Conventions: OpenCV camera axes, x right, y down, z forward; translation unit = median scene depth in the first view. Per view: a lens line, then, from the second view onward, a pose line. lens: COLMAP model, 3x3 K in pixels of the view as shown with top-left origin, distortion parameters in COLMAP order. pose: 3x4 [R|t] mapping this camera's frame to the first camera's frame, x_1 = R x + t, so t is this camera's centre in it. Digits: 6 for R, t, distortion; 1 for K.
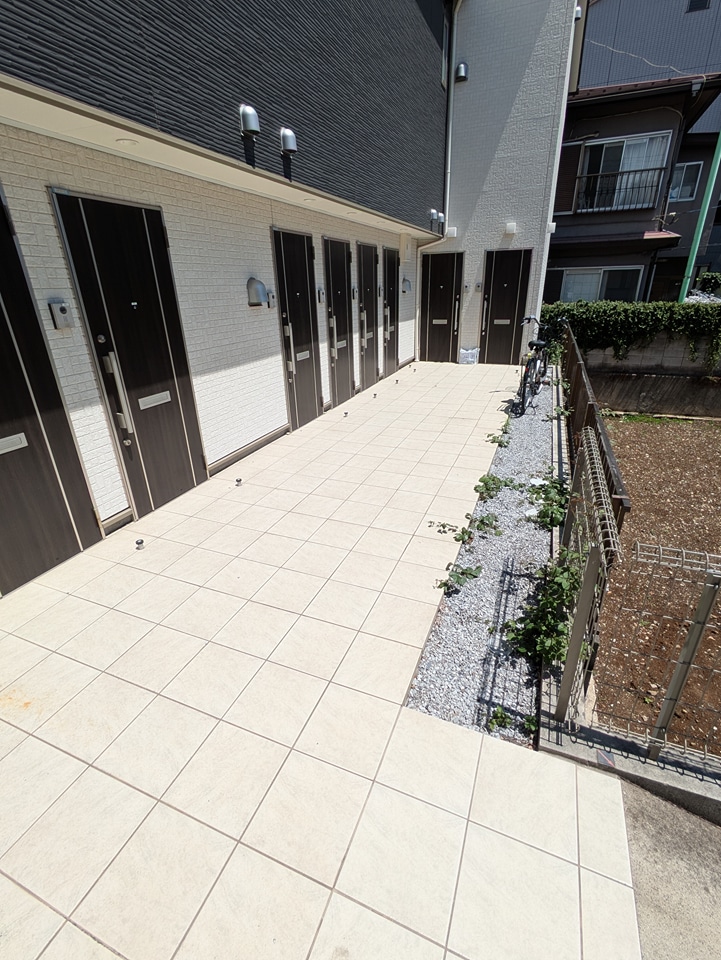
lens RADIAL K [[441.9, 0, 358.8], [0, 441.9, 478.7], [0, 0, 1]] dist [-0.012268, 0.006595]
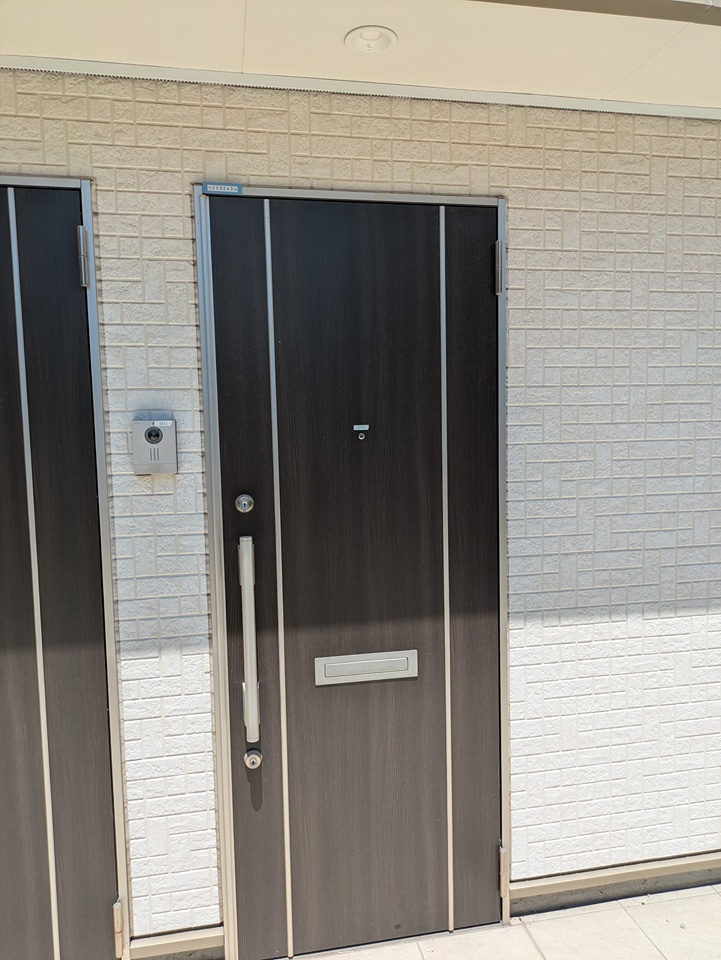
lens RADIAL K [[1015.0, 0, 357.6], [0, 1015.0, 515.1], [0, 0, 1]] dist [0.042491, 0.000000]
pose [[0.621182, 0.106167, -0.776441, 0.202961], [-0.317999, 0.939692, -0.125922, -0.200929], [0.716247, 0.325128, 0.617481, 0.446212]]
